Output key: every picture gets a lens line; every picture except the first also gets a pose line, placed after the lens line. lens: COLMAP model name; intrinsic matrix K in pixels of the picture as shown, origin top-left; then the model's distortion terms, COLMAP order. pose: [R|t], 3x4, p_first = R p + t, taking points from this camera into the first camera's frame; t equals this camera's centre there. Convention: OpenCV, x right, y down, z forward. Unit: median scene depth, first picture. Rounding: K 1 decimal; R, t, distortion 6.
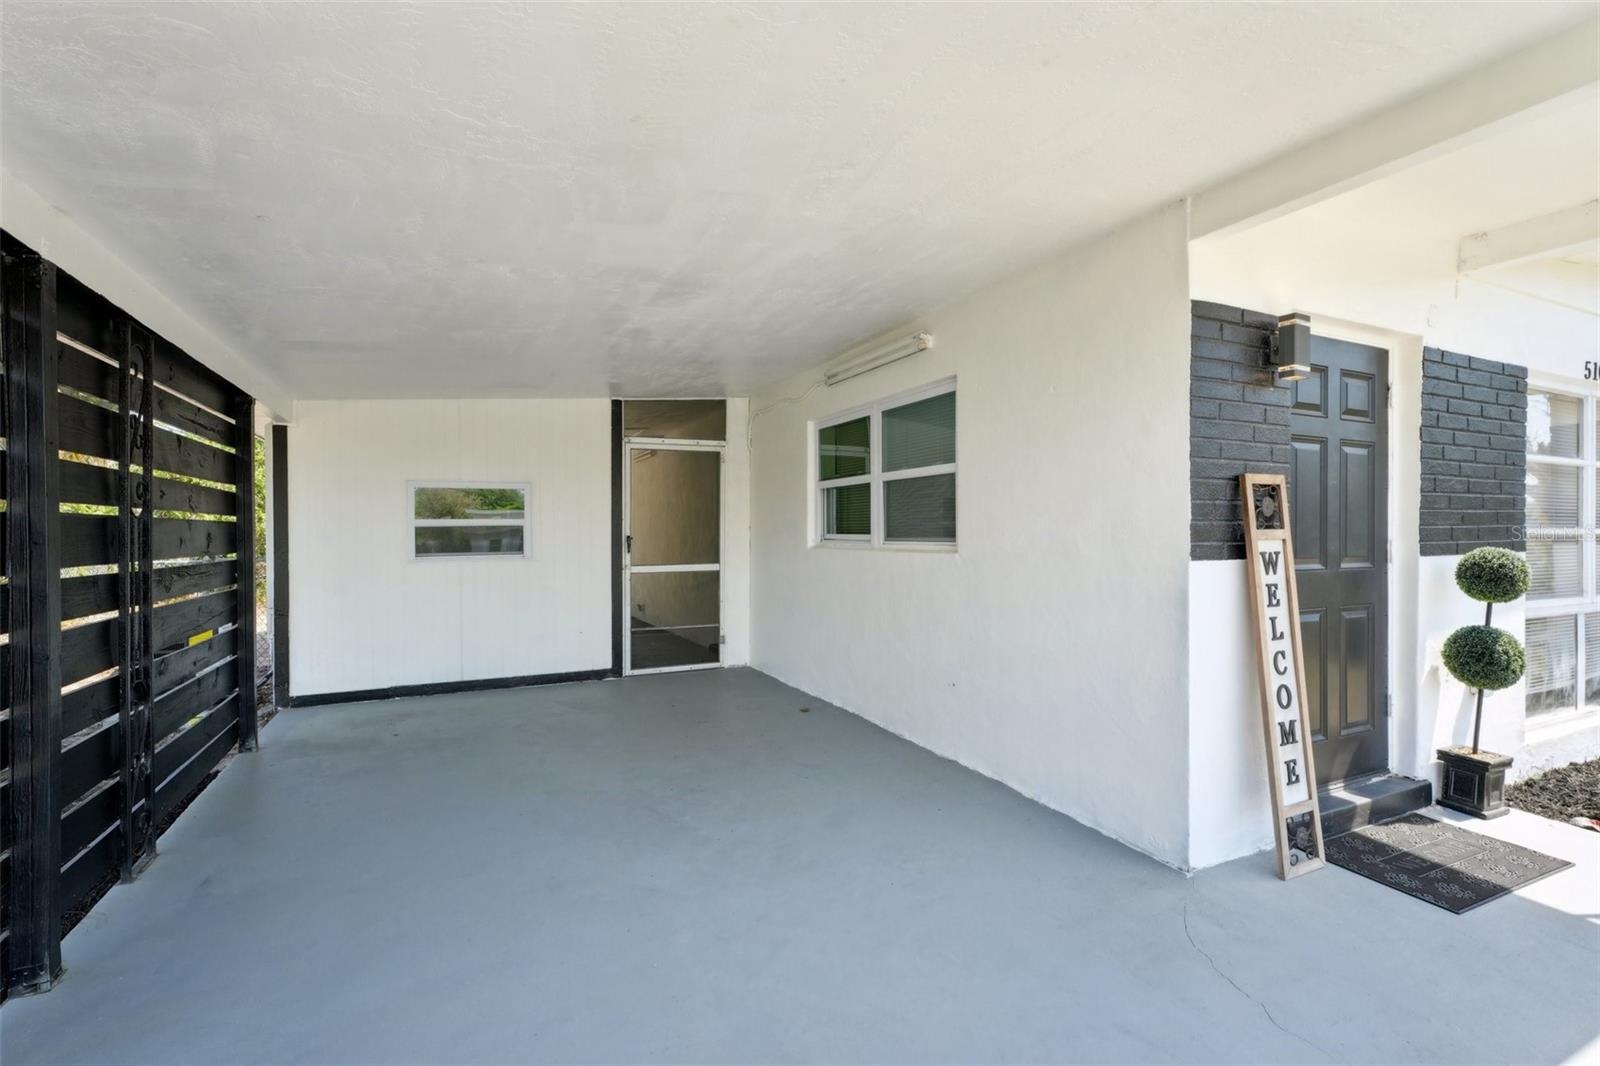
lens RADIAL K [[740.0, 0, 803.8], [0, 740.0, 529.3], [0, 0, 1]] dist [0.002071, 0.000072]
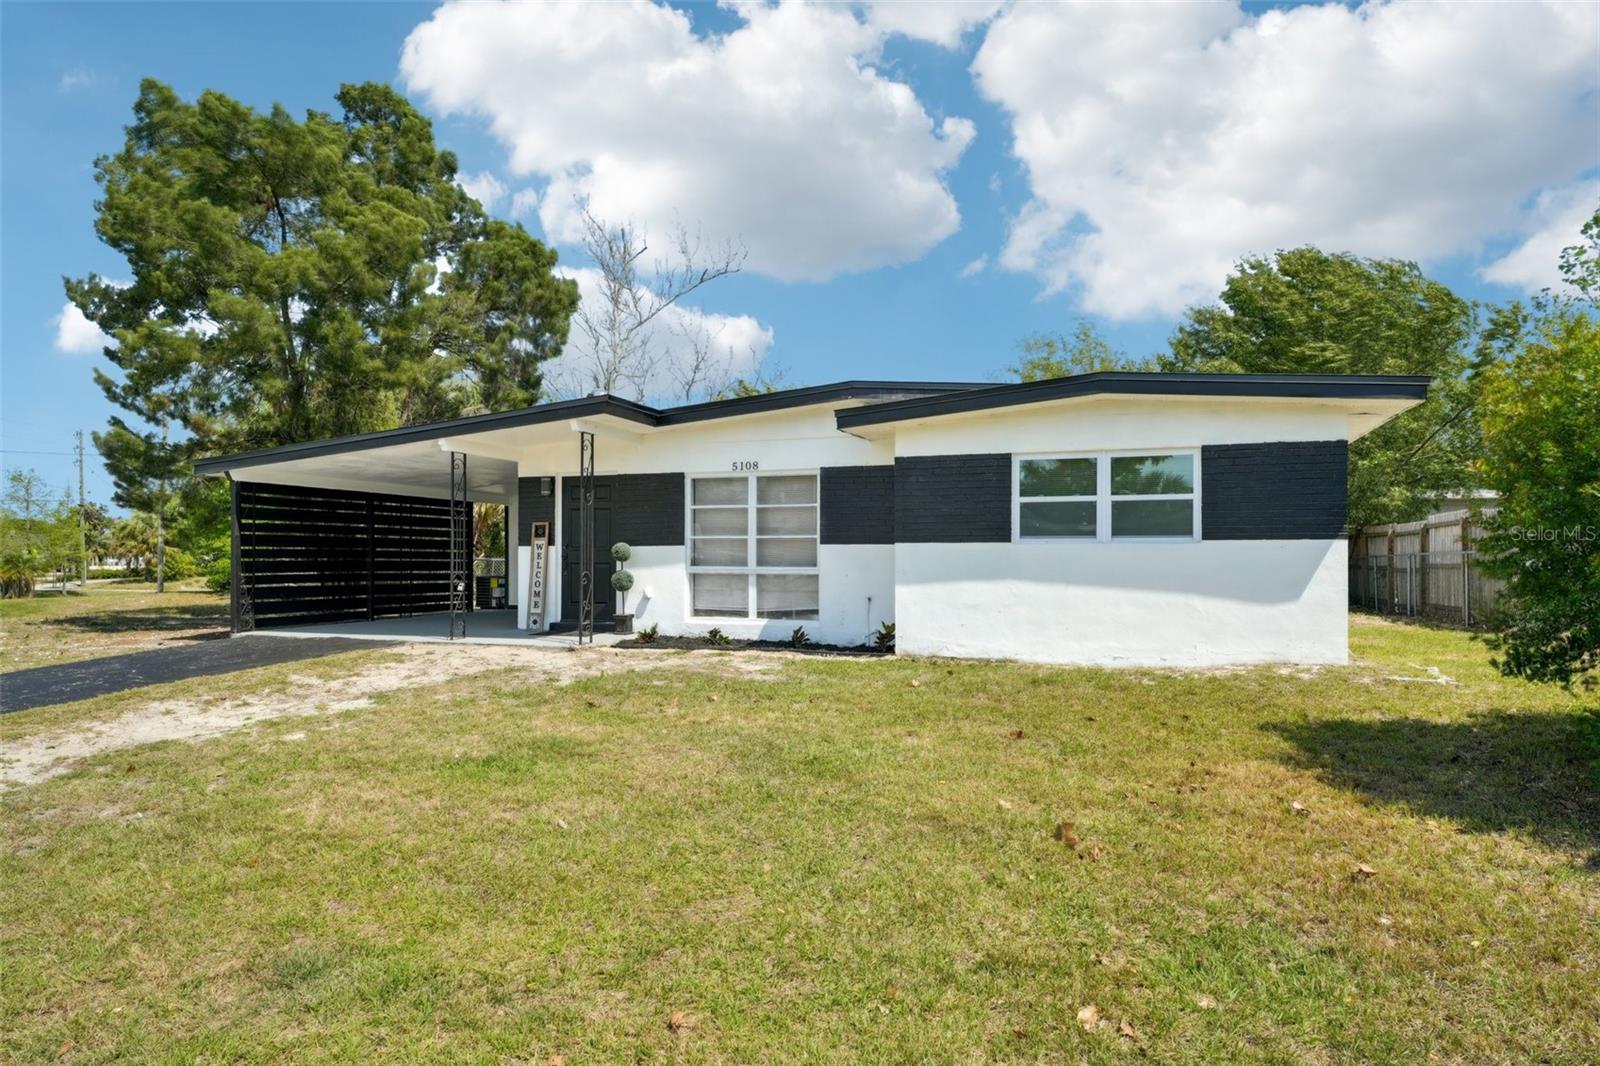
lens RADIAL K [[958.4, 0, 793.5], [0, 958.4, 545.4], [0, 0, 1]] dist [0.034330, 0.002269]
pose [[0.700782, -0.009726, -0.713309, 2.322243], [-0.000321, 0.999903, -0.013949, 0.049279], [0.713375, 0.010004, 0.700711, -0.664053]]
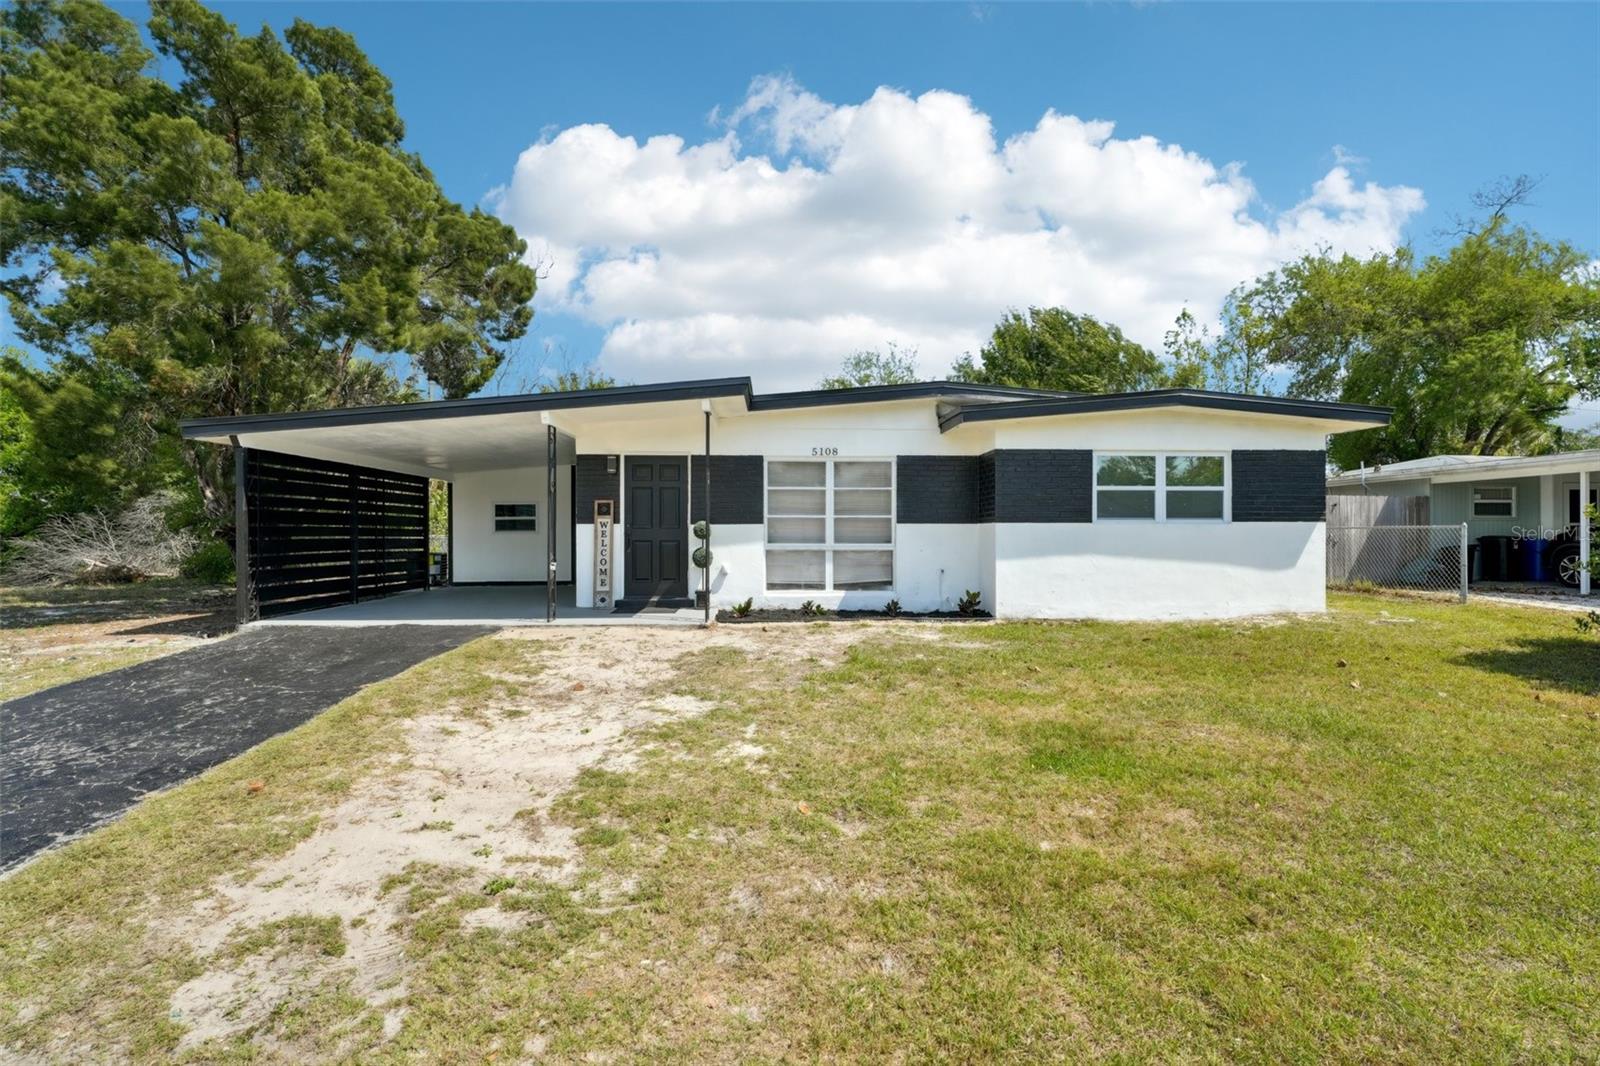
lens RADIAL K [[771.3, 0, 802.5], [0, 771.3, 528.9], [0, 0, 1]] dist [-0.004758, -0.000329]
pose [[0.919451, -0.002890, -0.393195, 1.439731], [0.001534, 0.999992, -0.003763, 0.038480], [0.393203, 0.002857, 0.919447, -0.987294]]
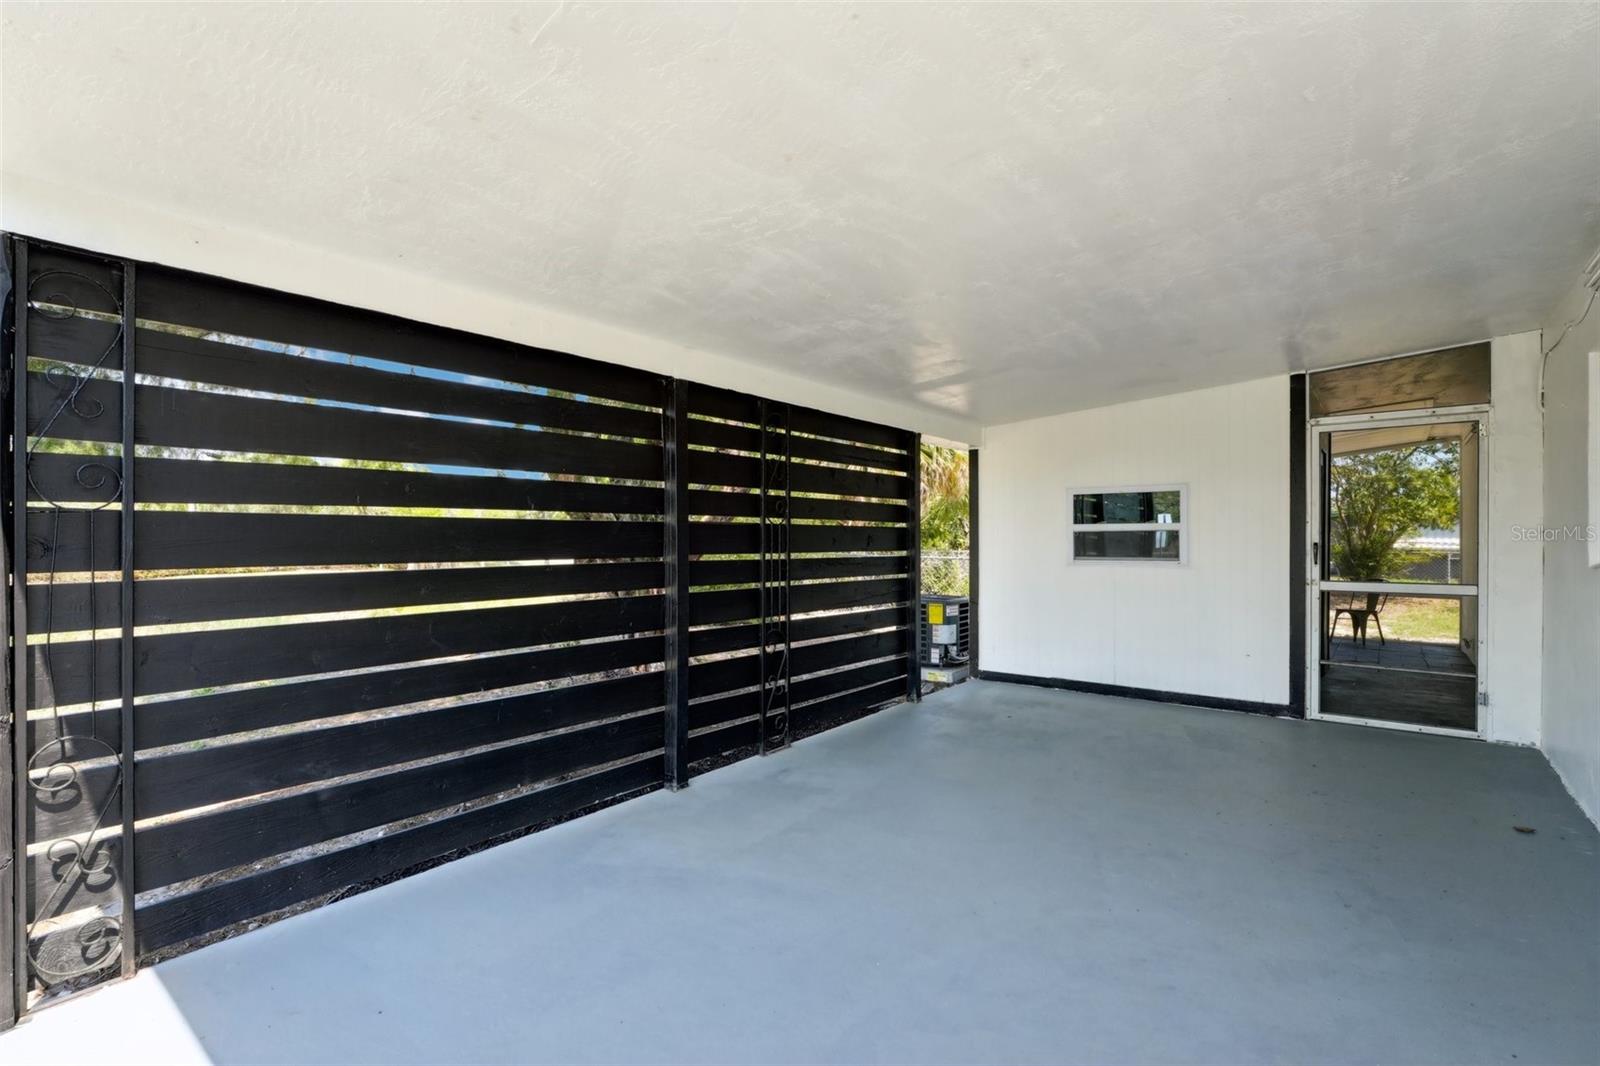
lens RADIAL K [[740.0, 0, 799.7], [0, 740.0, 538.9], [0, 0, 1]] dist [0.002071, 0.000072]
pose [[0.454956, 0.008256, -0.890476, 0.236267], [-0.004570, 0.999966, 0.006937, 0.001497], [0.890502, 0.000914, 0.454978, 0.159237]]
